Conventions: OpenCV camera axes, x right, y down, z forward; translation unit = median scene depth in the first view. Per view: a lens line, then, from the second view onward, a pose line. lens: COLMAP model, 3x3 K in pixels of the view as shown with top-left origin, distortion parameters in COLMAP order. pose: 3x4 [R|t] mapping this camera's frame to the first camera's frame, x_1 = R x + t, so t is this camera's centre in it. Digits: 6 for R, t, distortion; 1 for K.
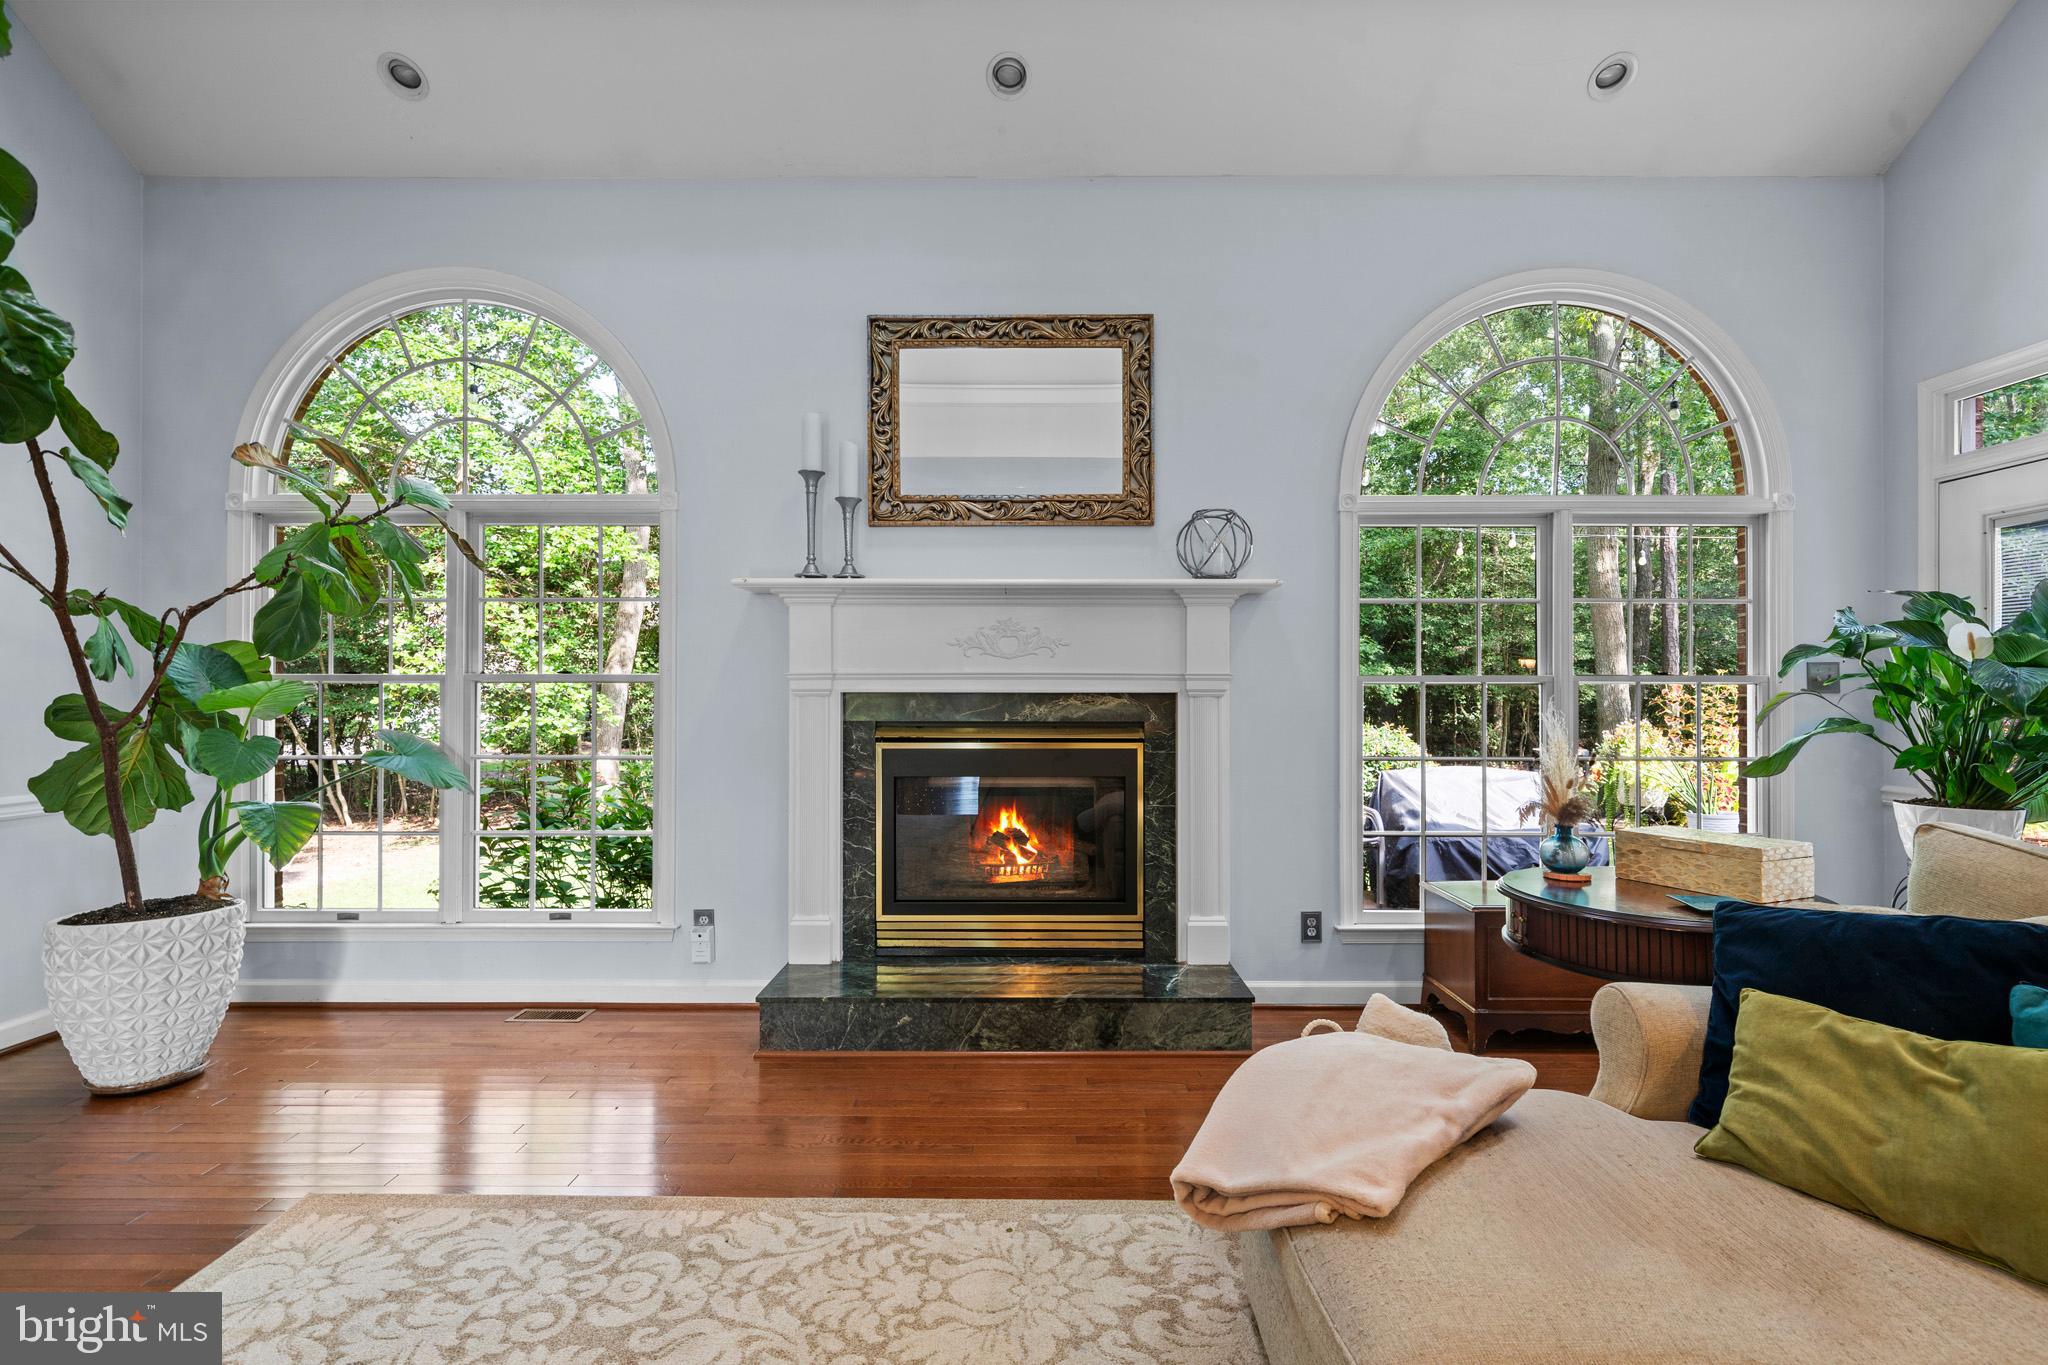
lens RADIAL K [[971.1, 0, 971.4], [0, 971.1, 703.7], [0, 0, 1]] dist [-0.002406, 0.001254]
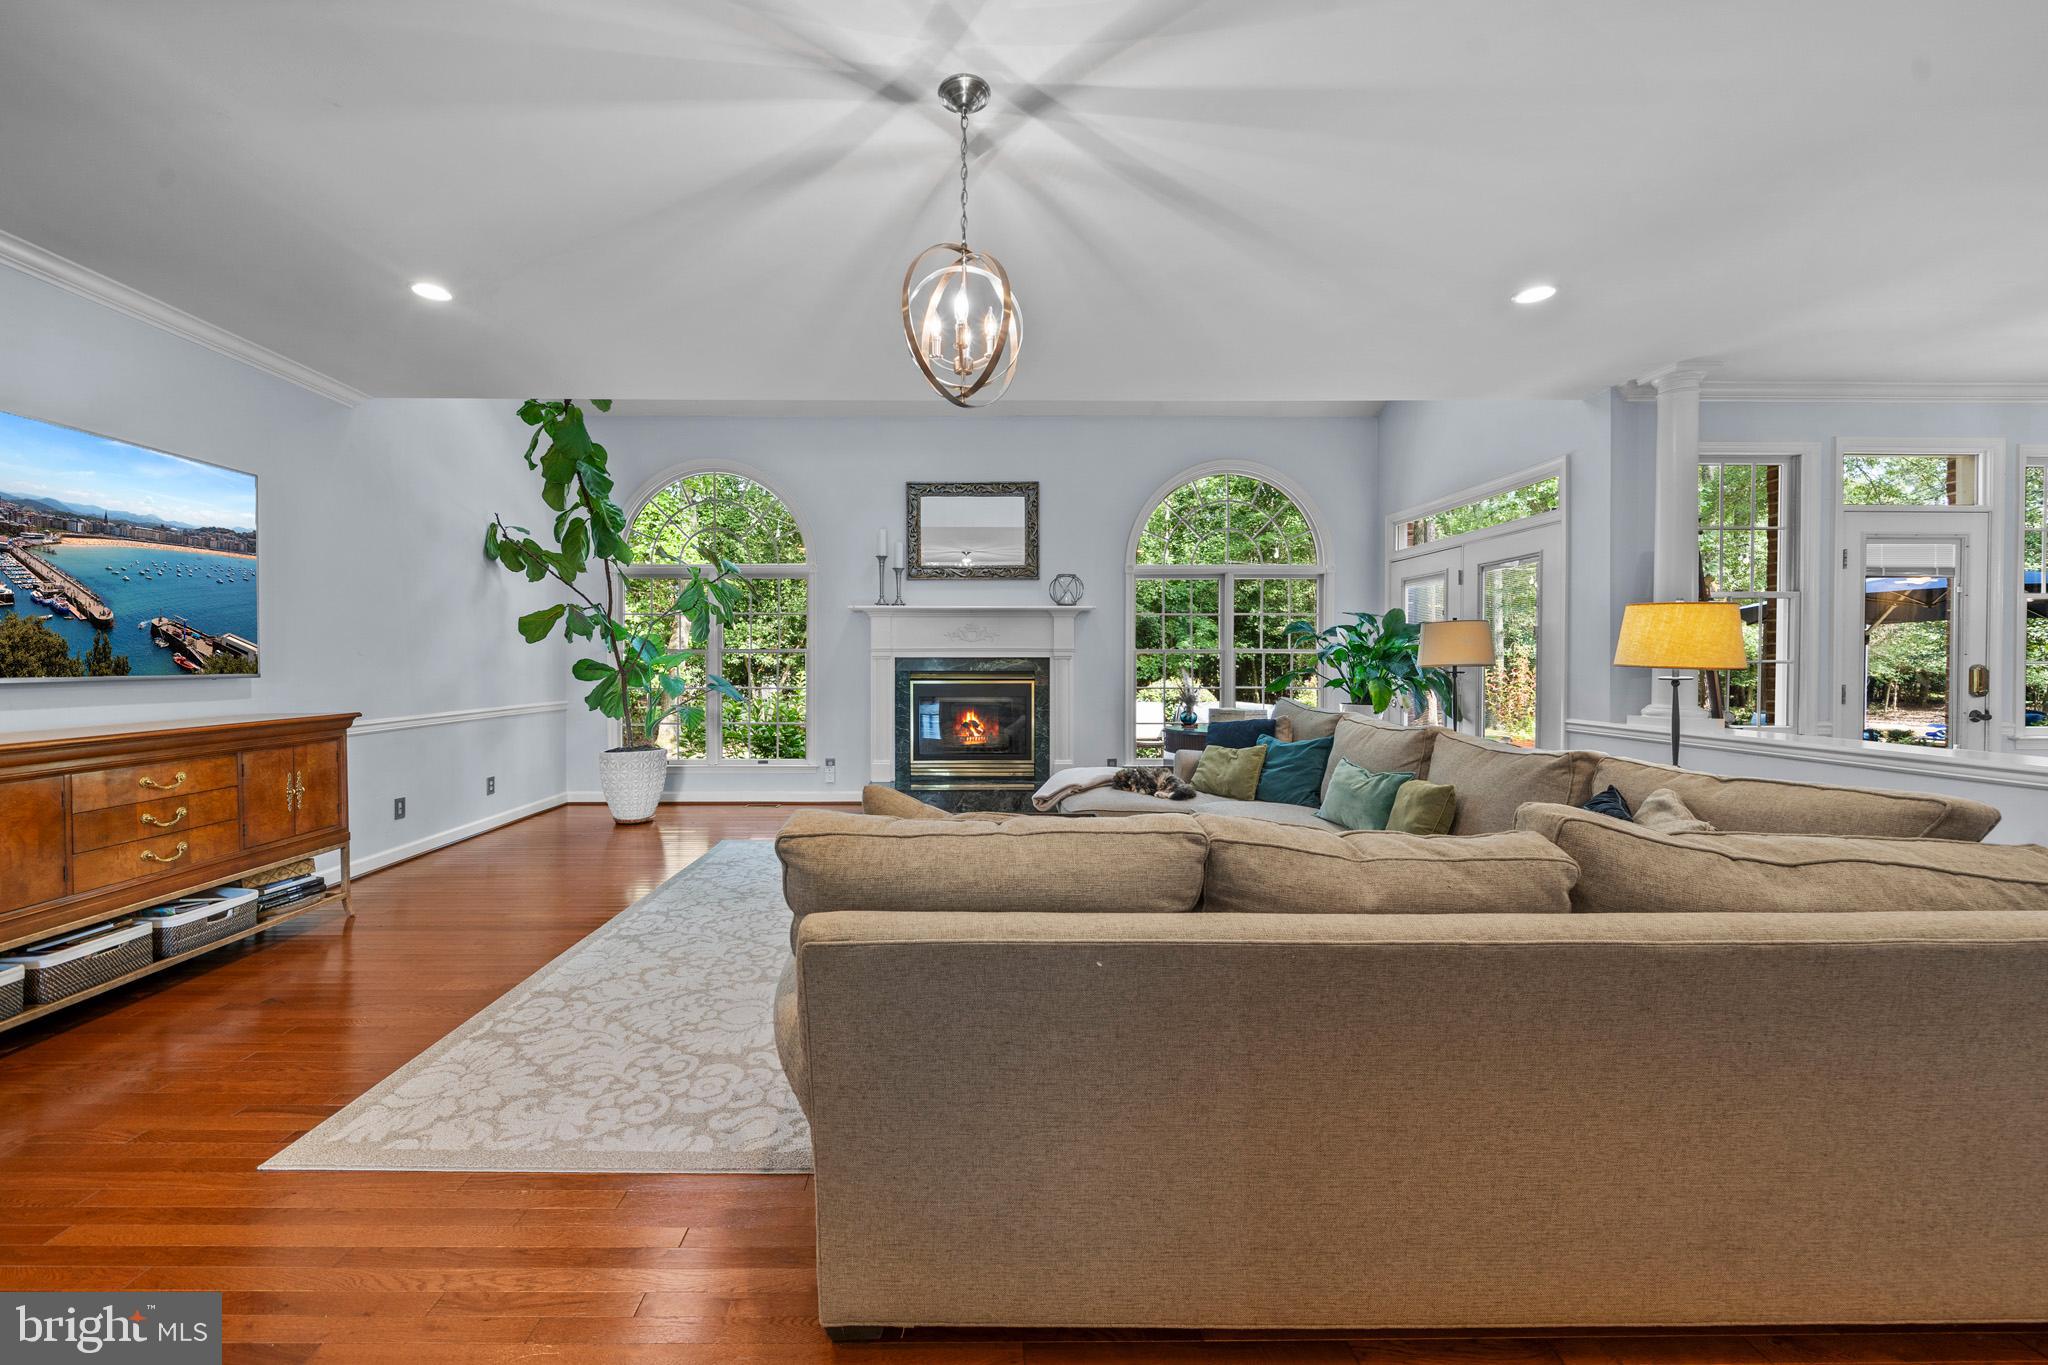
lens RADIAL K [[774.7, 0, 966.0], [0, 774.7, 673.7], [0, 0, 1]] dist [-0.006285, -0.000034]
pose [[0.999909, -0.002393, 0.013249, 0.001670], [0.002137, 0.999811, 0.019322, -0.009022], [-0.013293, -0.019292, 0.999726, -0.720400]]
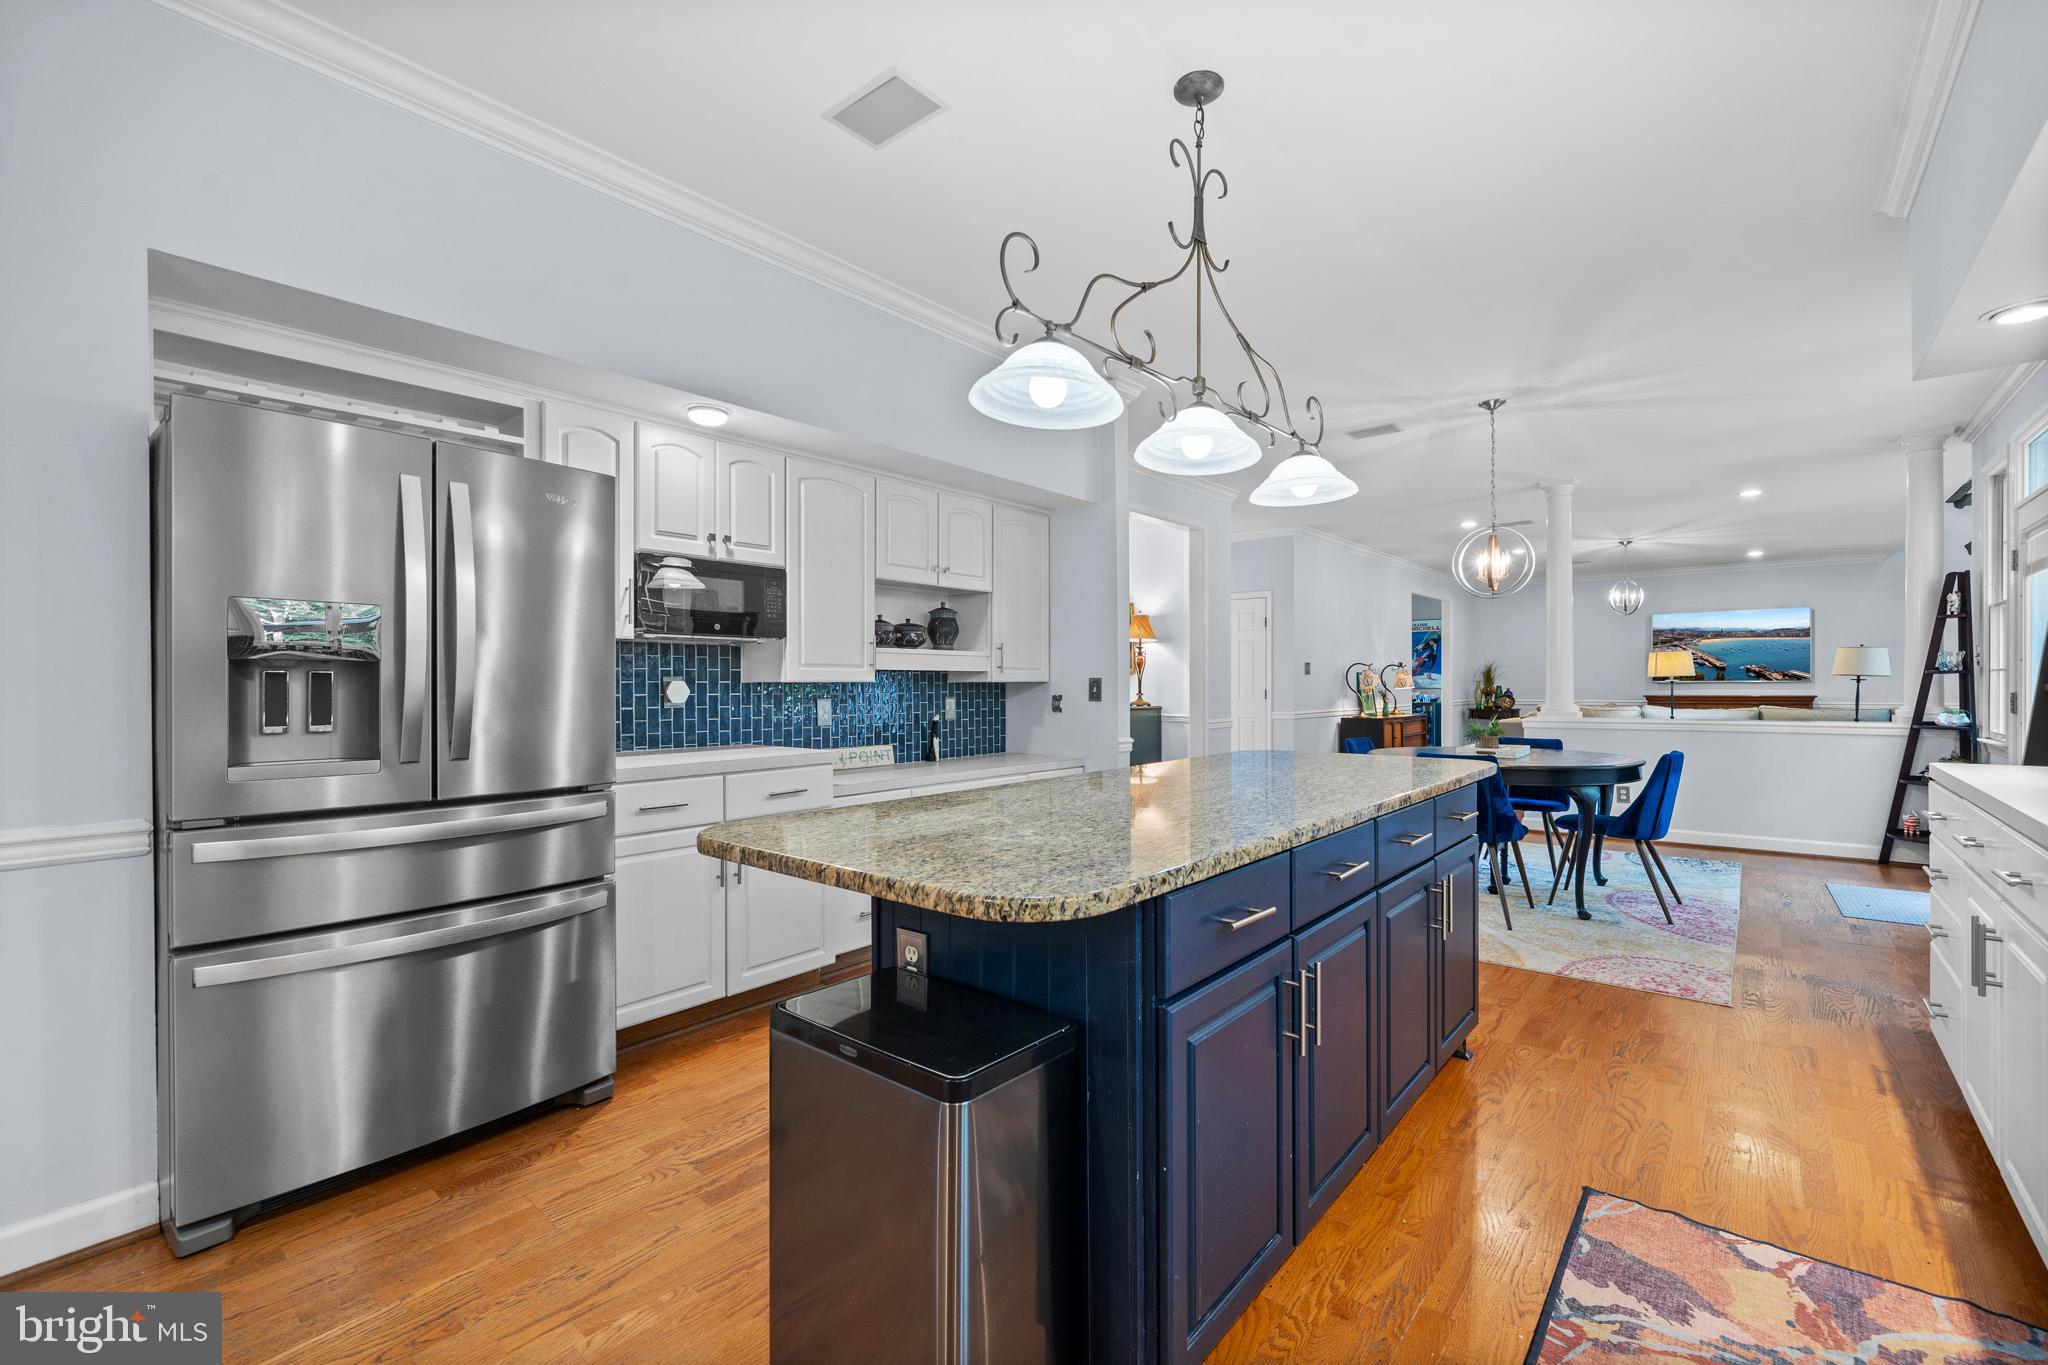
lens RADIAL K [[869.4, 0, 1017.5], [0, 869.4, 686.2], [0, 0, 1]] dist [-0.003463, 0.000107]
pose [[-0.644997, 0.004230, -0.764173, 3.059048], [0.004333, 0.999989, 0.001878, 0.014789], [0.764173, -0.002099, -0.645008, 0.082578]]
